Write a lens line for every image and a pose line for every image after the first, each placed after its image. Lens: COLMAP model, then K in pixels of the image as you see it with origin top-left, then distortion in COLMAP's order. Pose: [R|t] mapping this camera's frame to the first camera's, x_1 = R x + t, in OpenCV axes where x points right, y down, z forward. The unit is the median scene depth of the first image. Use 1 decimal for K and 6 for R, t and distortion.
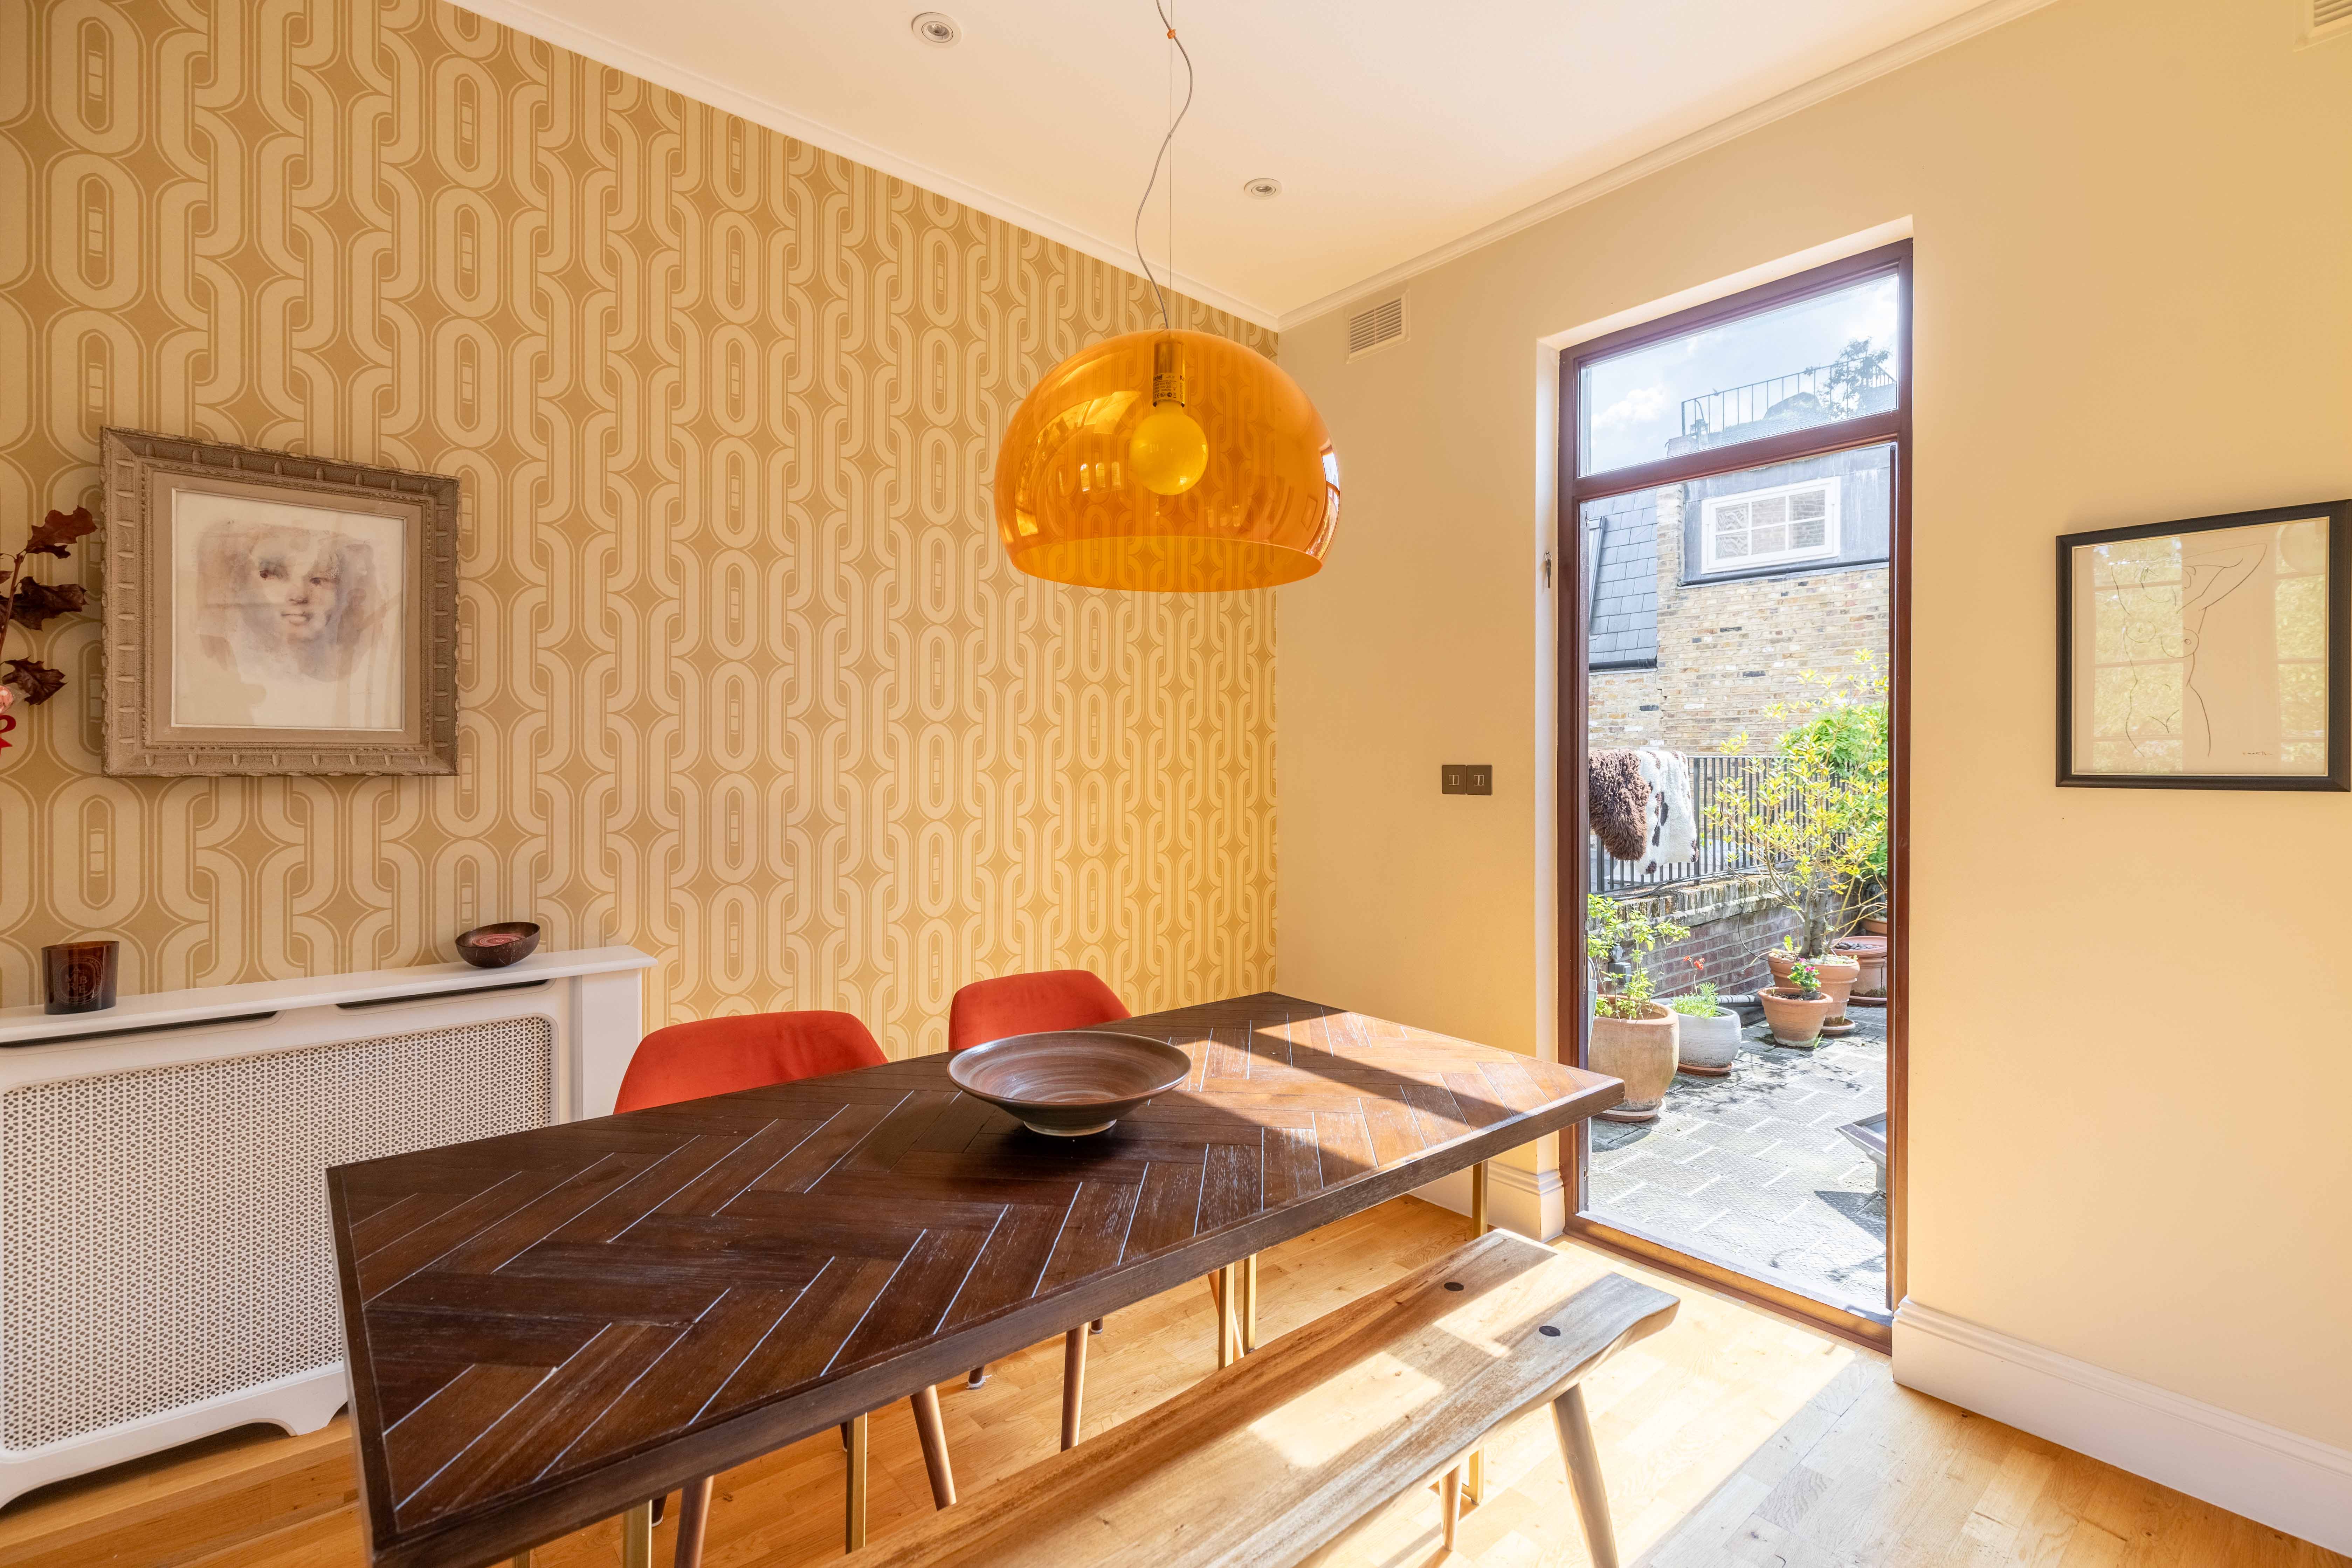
lens RADIAL K [[1049.2, 0, 1214.7], [0, 1049.2, 769.3], [0, 0, 1]] dist [0.003433, -0.000415]
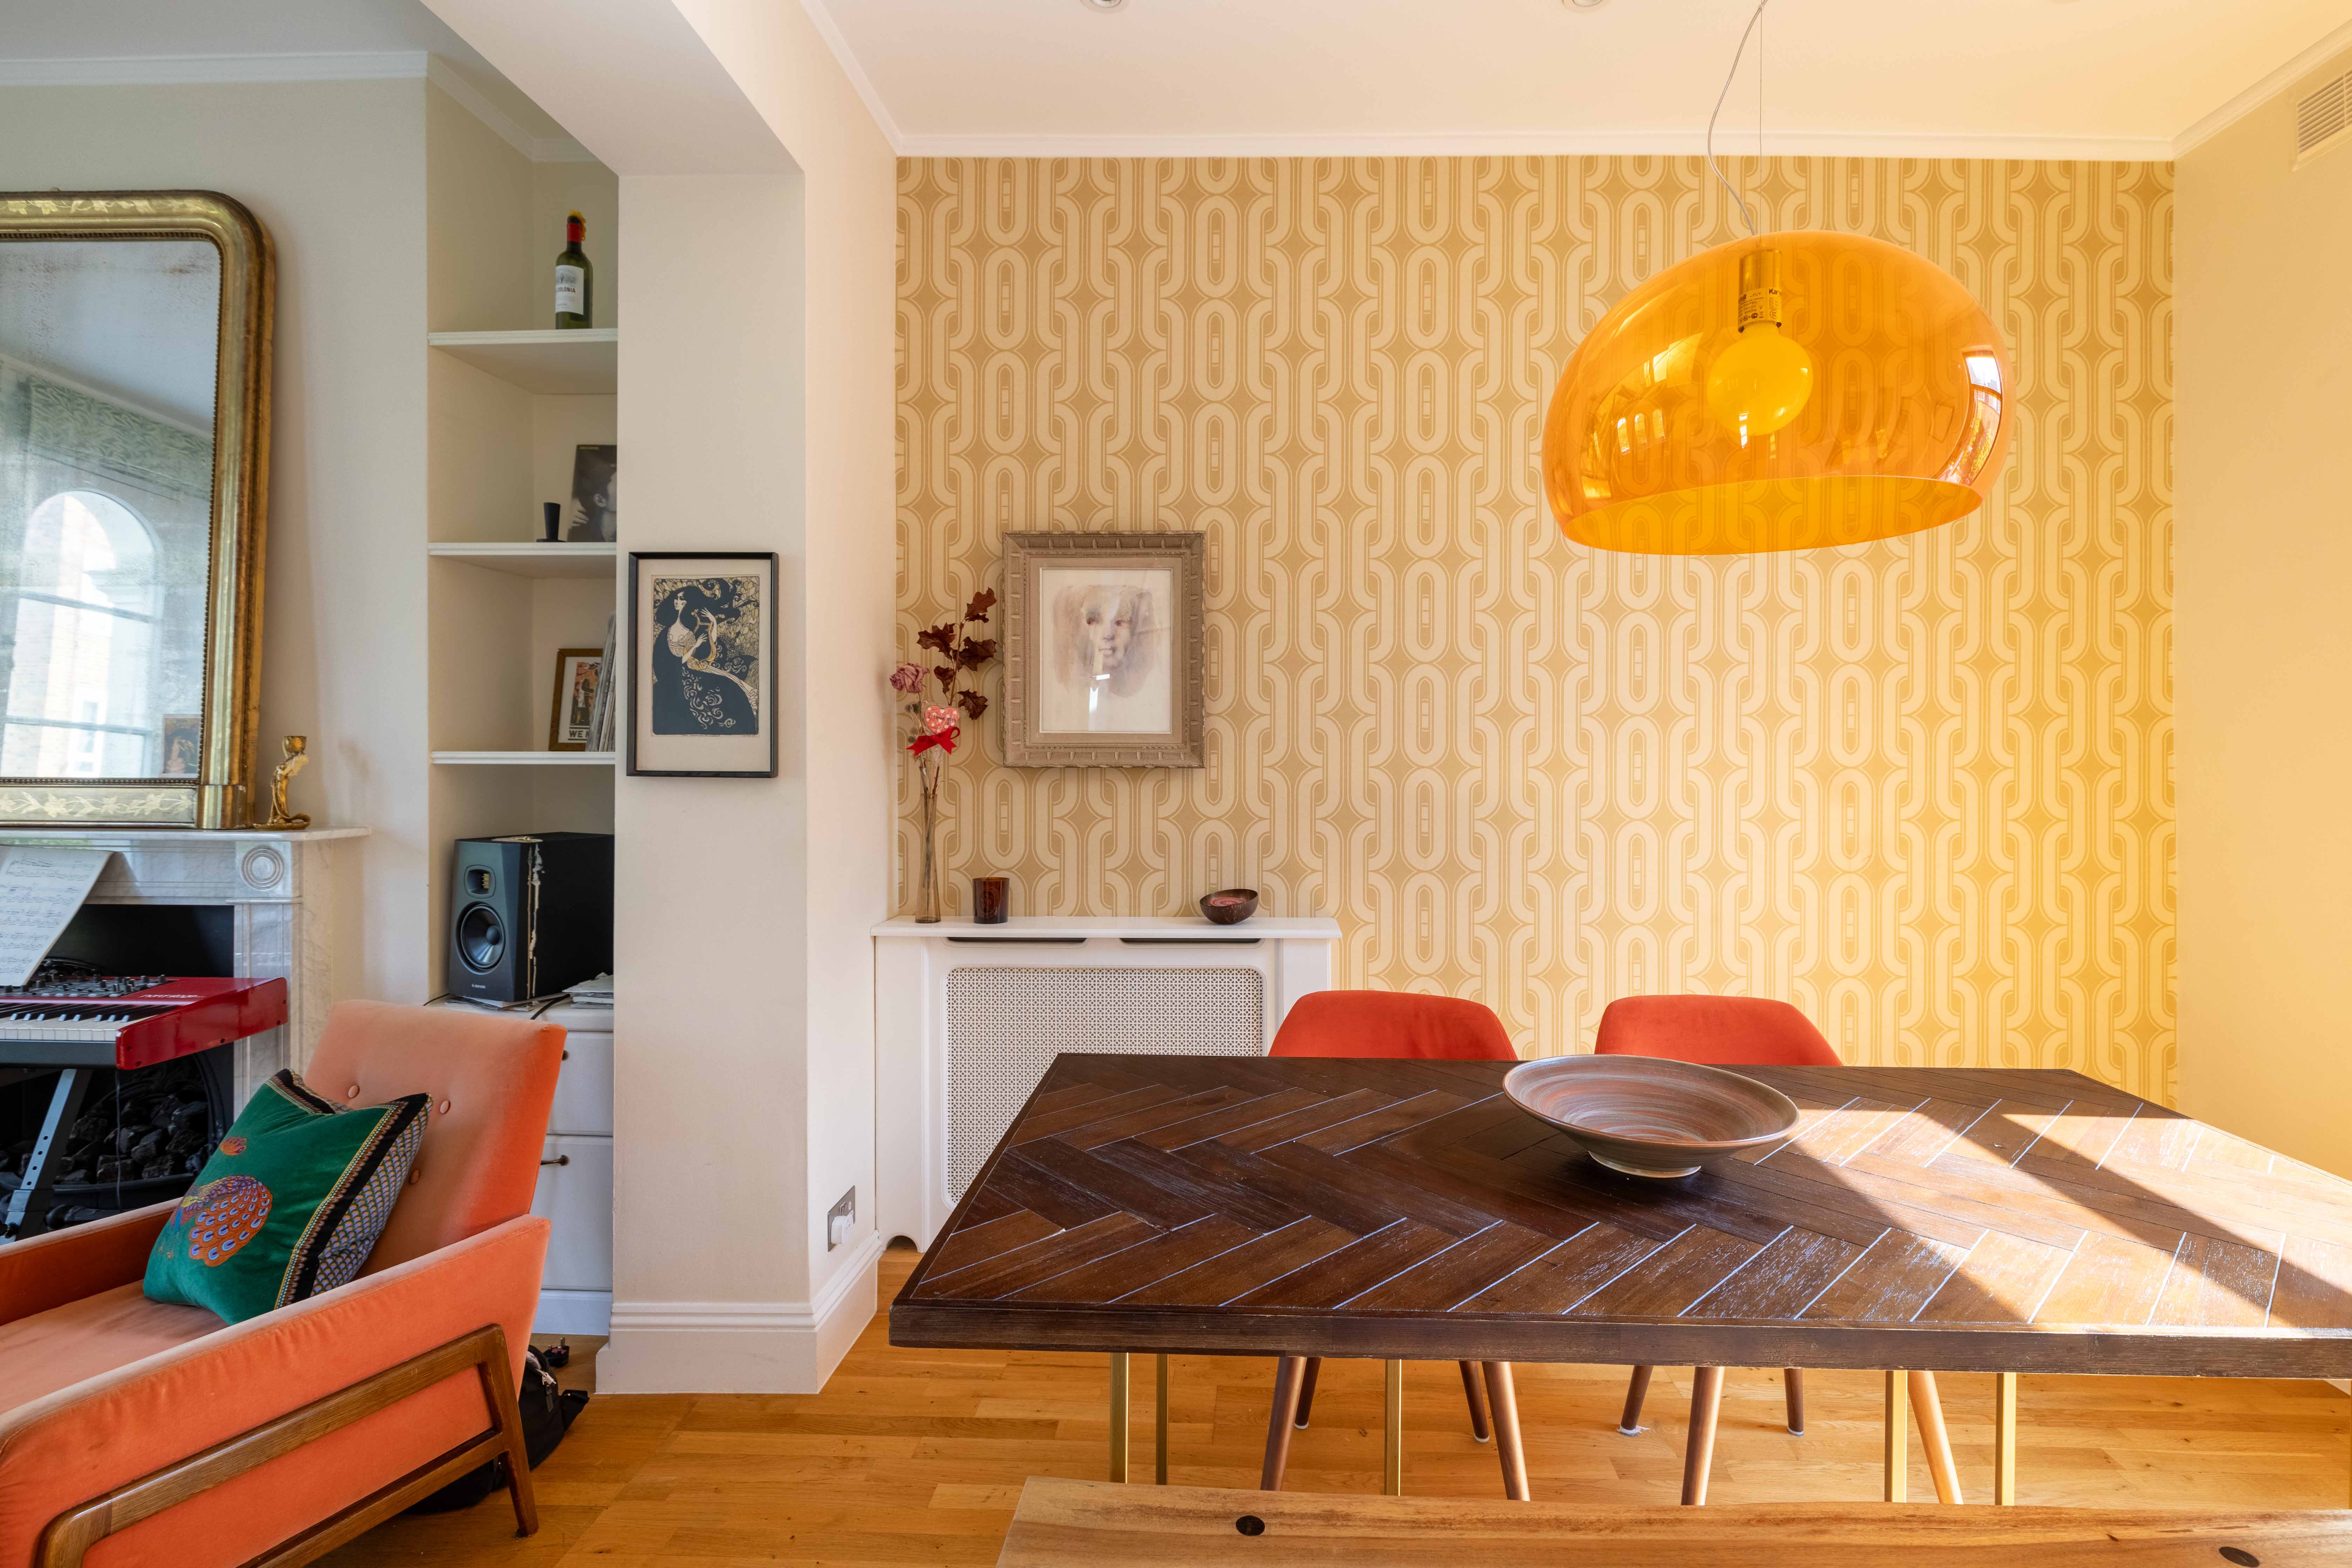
lens RADIAL K [[1127.7, 0, 1382.8], [0, 1127.7, 762.7], [0, 0, 1]] dist [-0.002430, -0.001154]
pose [[0.746468, -0.001170, -0.665420, 0.327734], [-0.004684, 0.999964, -0.007012, 0.007744], [0.665405, 0.008351, 0.746436, 0.135249]]
